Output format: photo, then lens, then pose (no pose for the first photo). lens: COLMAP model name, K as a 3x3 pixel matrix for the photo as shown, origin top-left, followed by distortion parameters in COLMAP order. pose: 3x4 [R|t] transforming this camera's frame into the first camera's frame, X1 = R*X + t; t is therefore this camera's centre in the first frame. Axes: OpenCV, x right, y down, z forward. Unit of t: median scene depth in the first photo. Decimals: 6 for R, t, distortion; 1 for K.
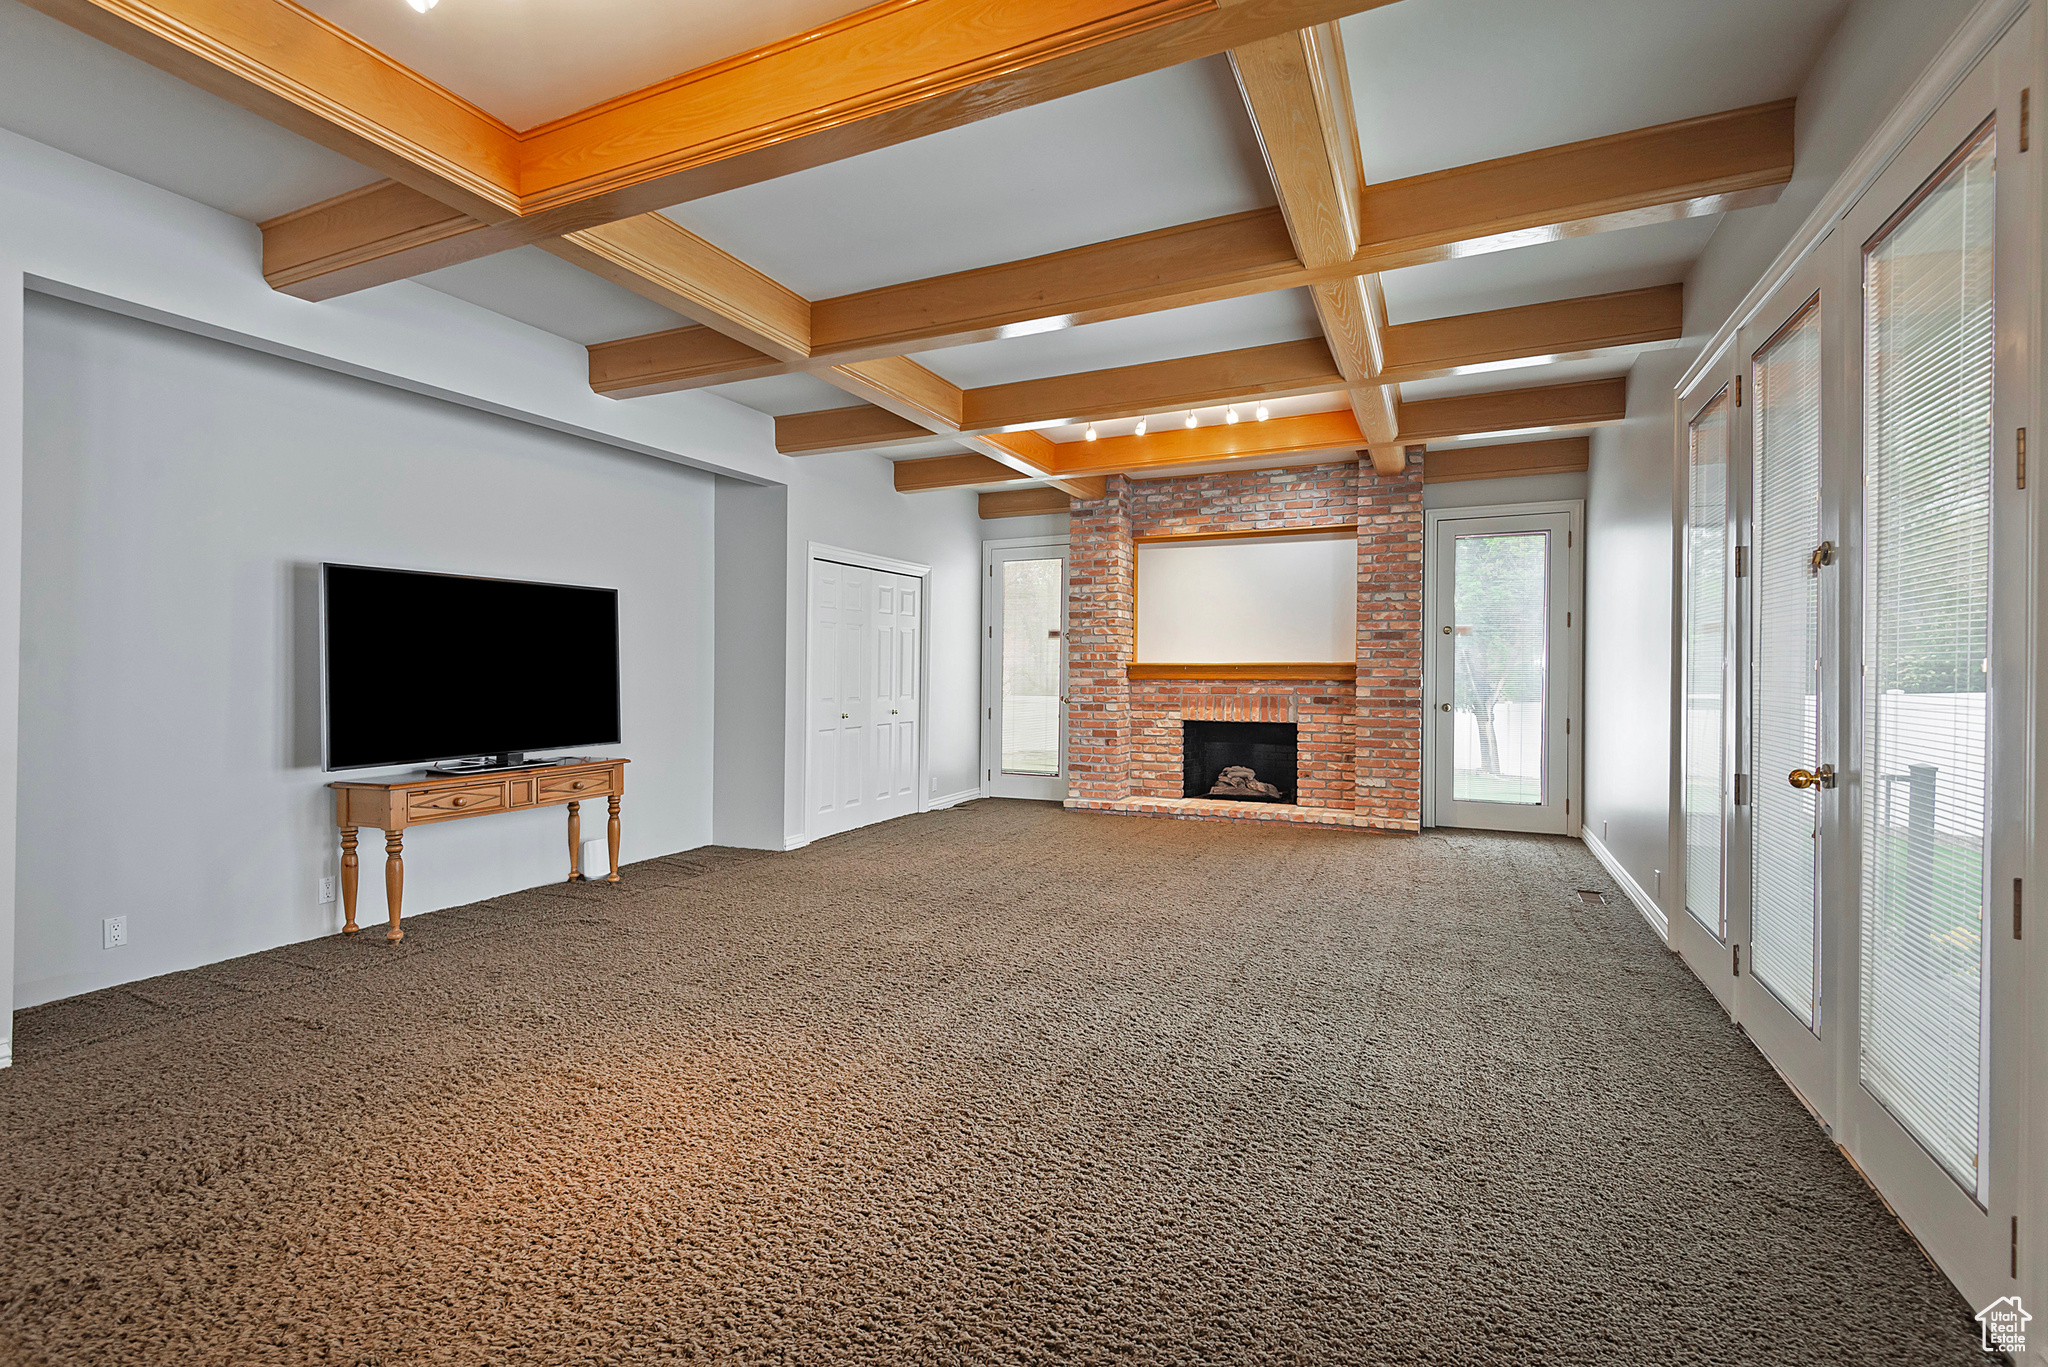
lens RADIAL K [[940.8, 0, 1027.1], [0, 940.8, 686.3], [0, 0, 1]] dist [0.029001, -0.028654]
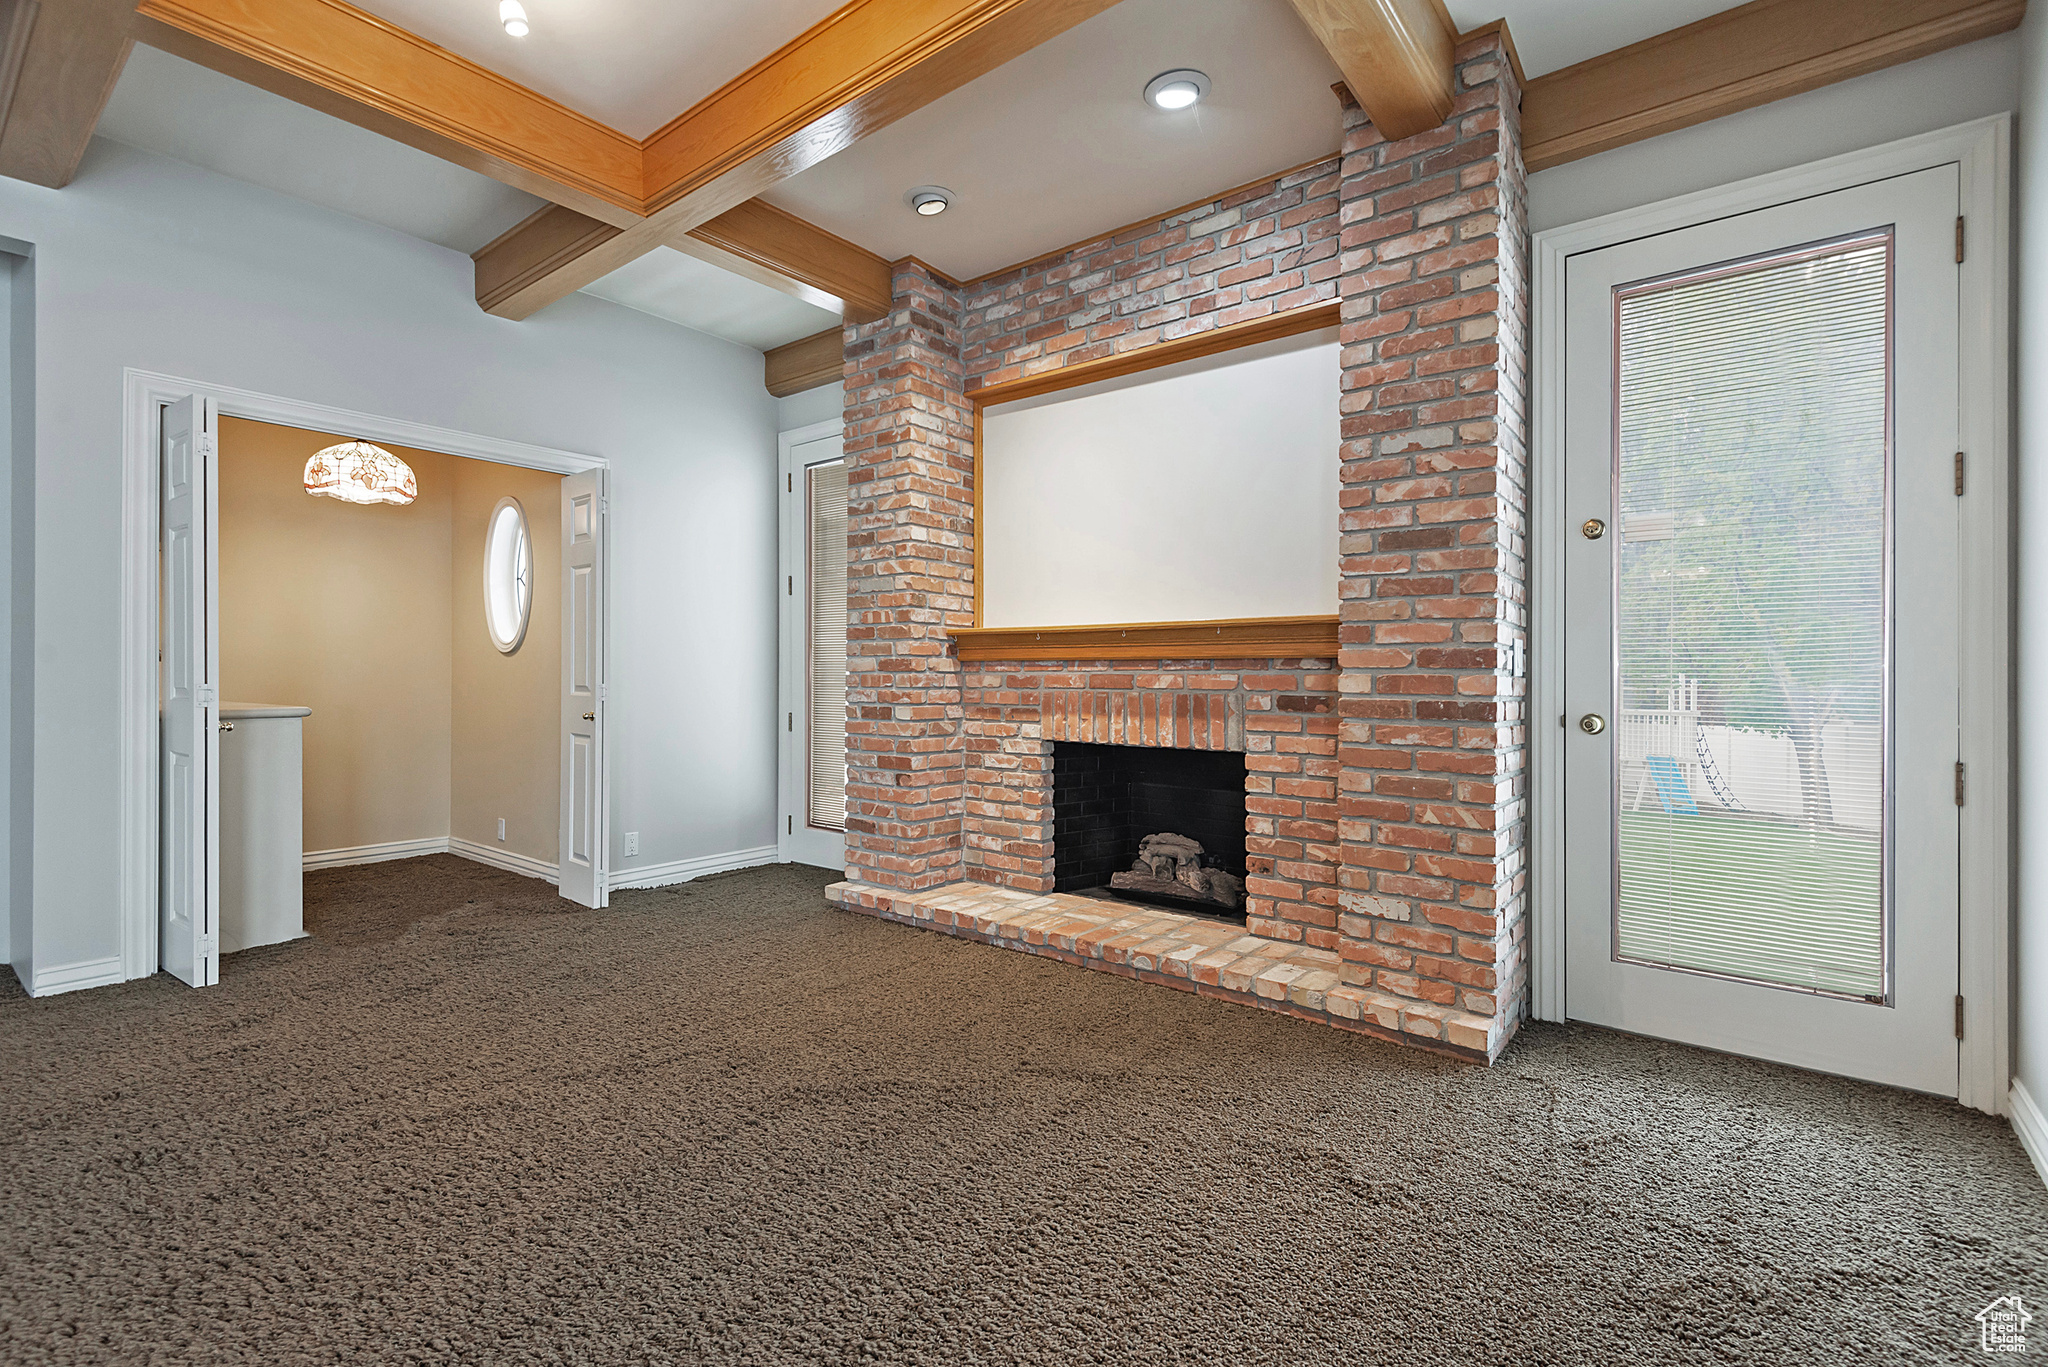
lens RADIAL K [[956.4, 0, 1020.8], [0, 956.4, 677.1], [0, 0, 1]] dist [0.033797, -0.030675]
pose [[0.971622, 0.004407, -0.236497, 0.281333], [-0.008564, 0.999826, -0.016555, 0.010689], [0.236383, 0.018110, 0.971491, 0.504635]]
